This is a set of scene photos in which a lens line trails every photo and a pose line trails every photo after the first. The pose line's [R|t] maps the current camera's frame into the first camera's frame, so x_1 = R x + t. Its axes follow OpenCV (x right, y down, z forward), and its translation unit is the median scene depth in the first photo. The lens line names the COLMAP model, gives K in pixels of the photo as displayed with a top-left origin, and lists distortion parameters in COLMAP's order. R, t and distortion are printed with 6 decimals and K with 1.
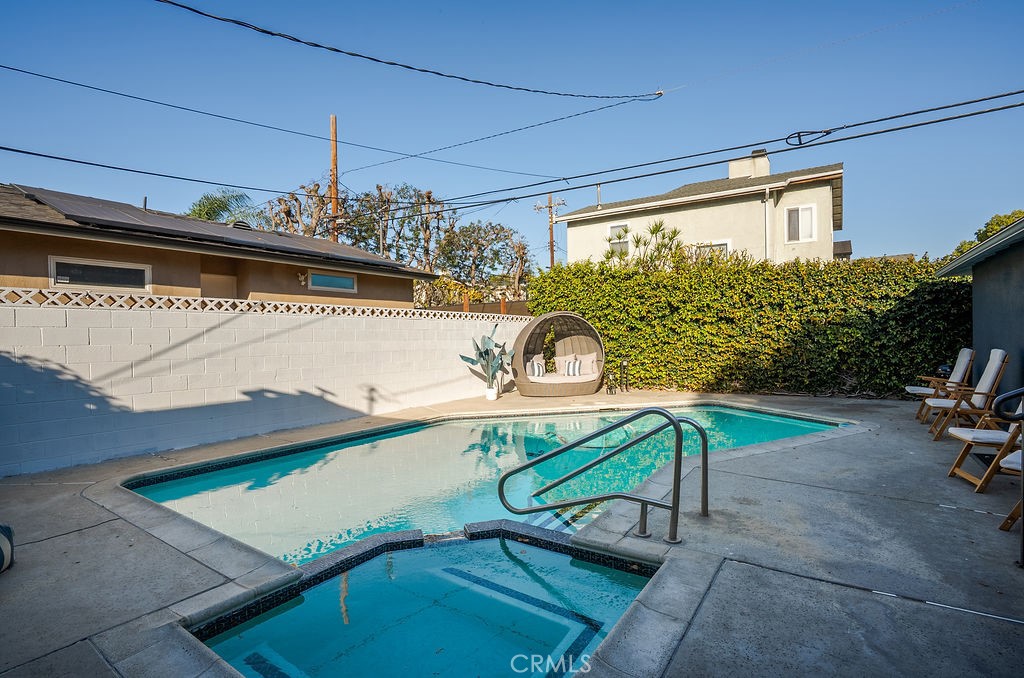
lens RADIAL K [[486.2, 0, 529.6], [0, 486.2, 347.2], [0, 0, 1]] dist [-0.000205, 0.000504]
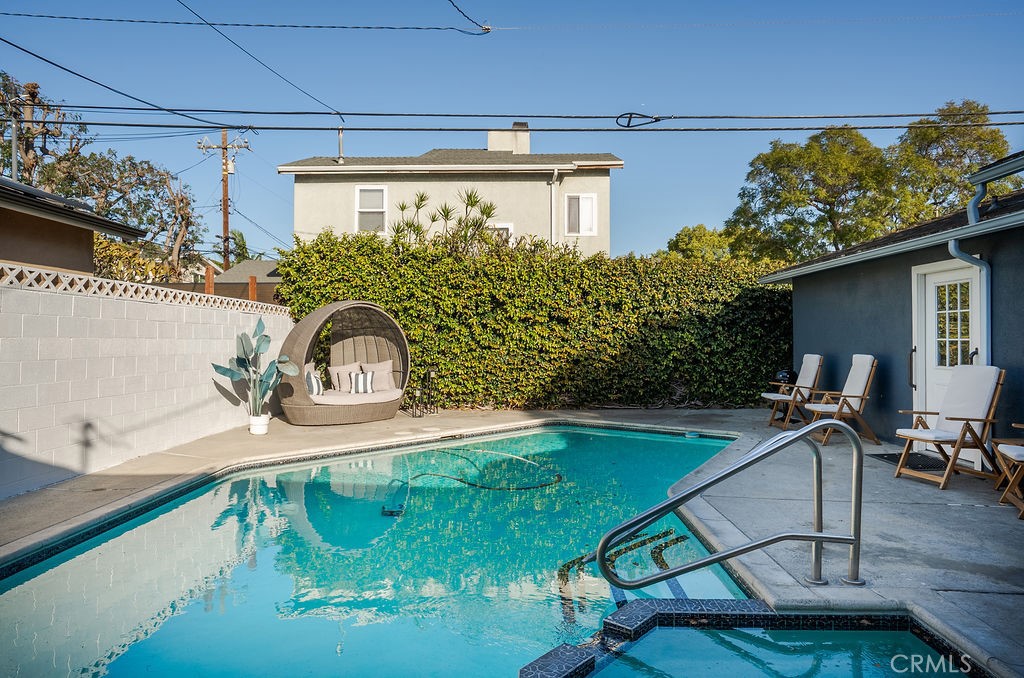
lens RADIAL K [[641.6, 0, 512.0], [0, 641.6, 339.0], [0, 0, 1]] dist [0.000907, 0.003575]
pose [[0.863100, 0.015786, 0.504786, -0.212033], [-0.002517, 0.999633, -0.026958, 0.005266], [-0.505026, 0.021997, 0.862824, 0.097678]]
